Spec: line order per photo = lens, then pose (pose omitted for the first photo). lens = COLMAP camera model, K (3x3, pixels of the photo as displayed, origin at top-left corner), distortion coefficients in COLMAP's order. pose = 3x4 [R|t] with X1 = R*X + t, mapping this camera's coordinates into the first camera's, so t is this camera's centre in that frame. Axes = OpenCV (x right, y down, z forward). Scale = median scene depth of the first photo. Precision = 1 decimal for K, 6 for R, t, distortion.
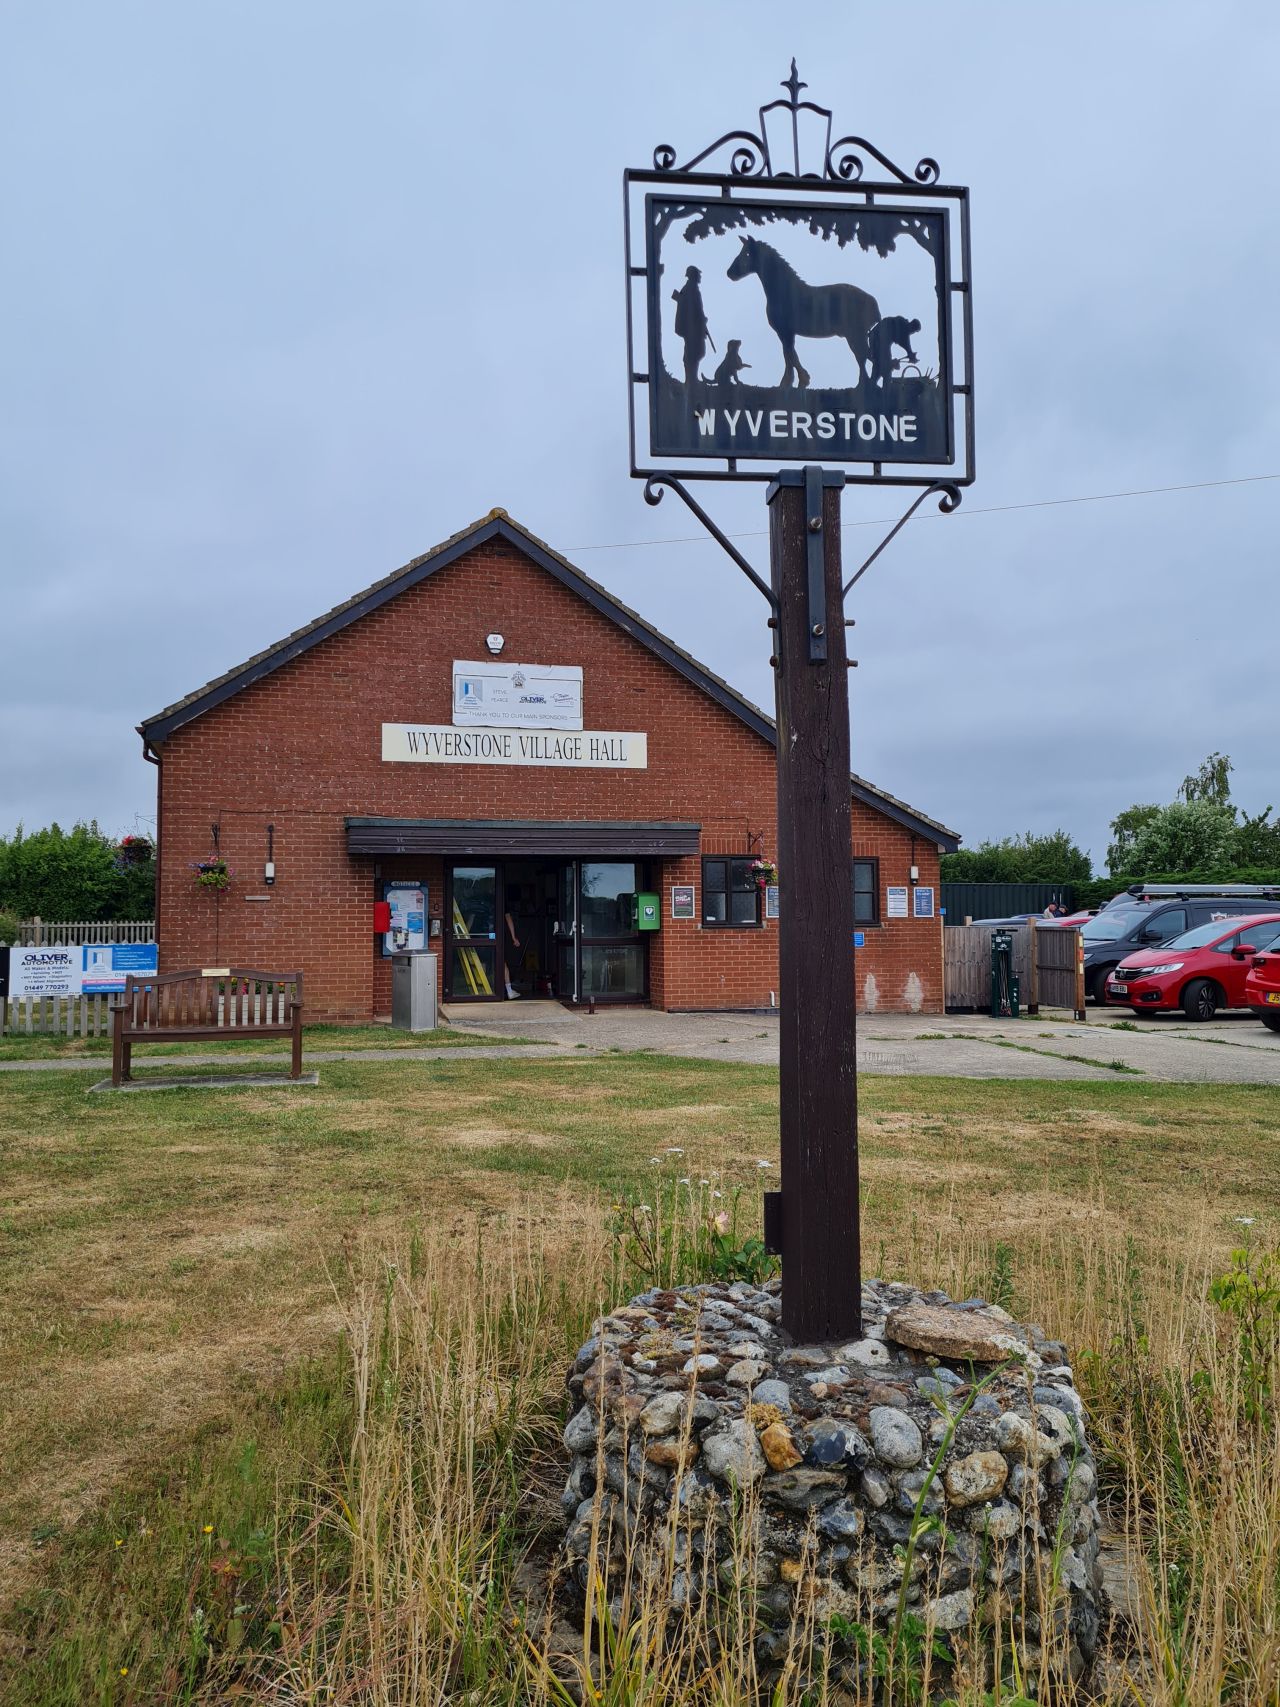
lens RADIAL K [[1301.7, 0, 643.7], [0, 1301.7, 844.3], [0, 0, 1]] dist [0.049226, -0.013940]
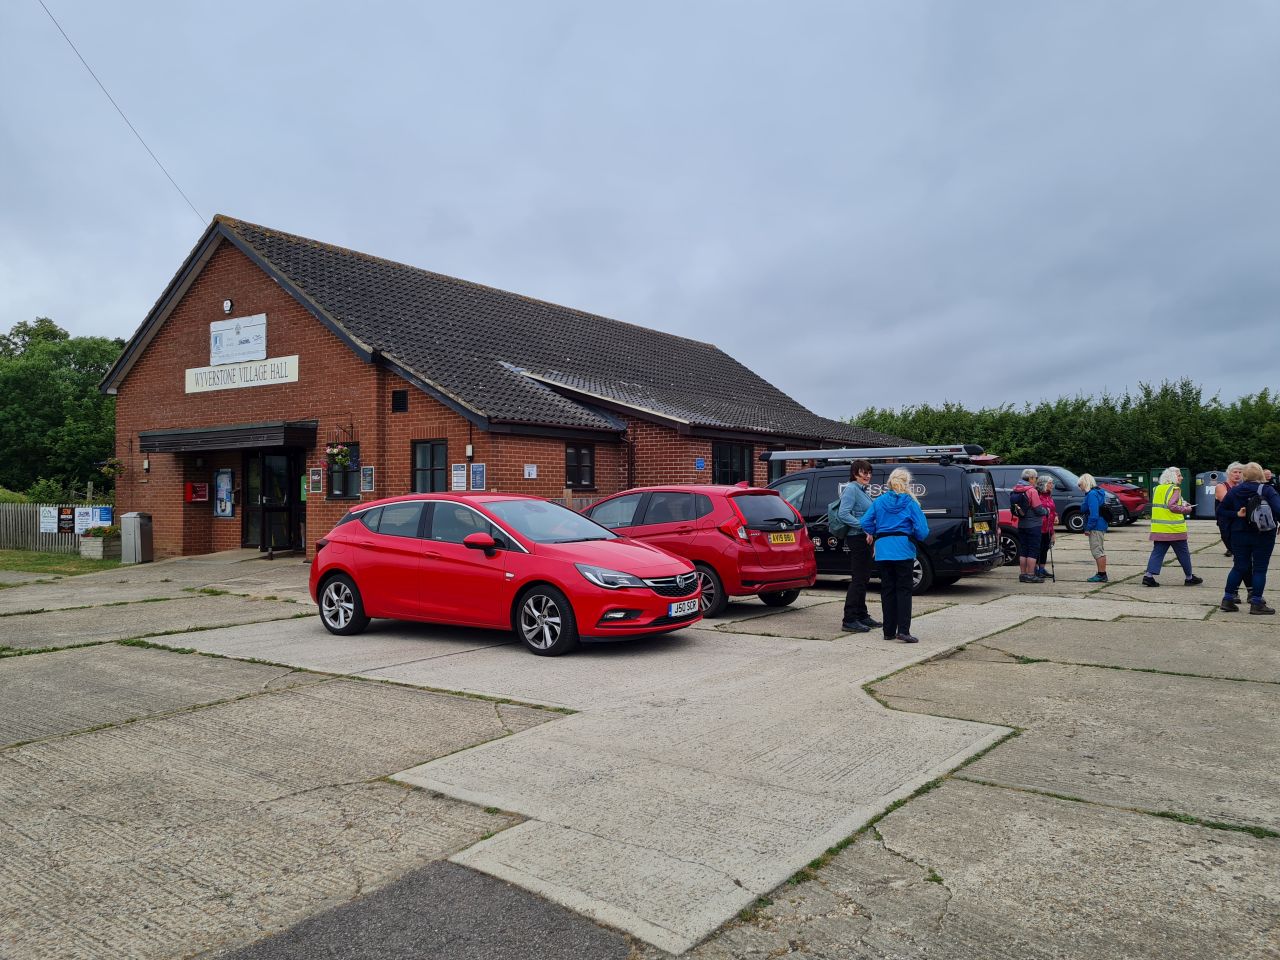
lens RADIAL K [[976.1, 0, 632.7], [0, 976.1, 472.2], [0, 0, 1]] dist [0.049226, -0.013940]
pose [[0.634496, -0.013415, -0.772810, 1.048515], [0.054082, 0.998169, 0.027076, 0.027868], [0.771032, -0.058975, 0.634060, 0.642545]]
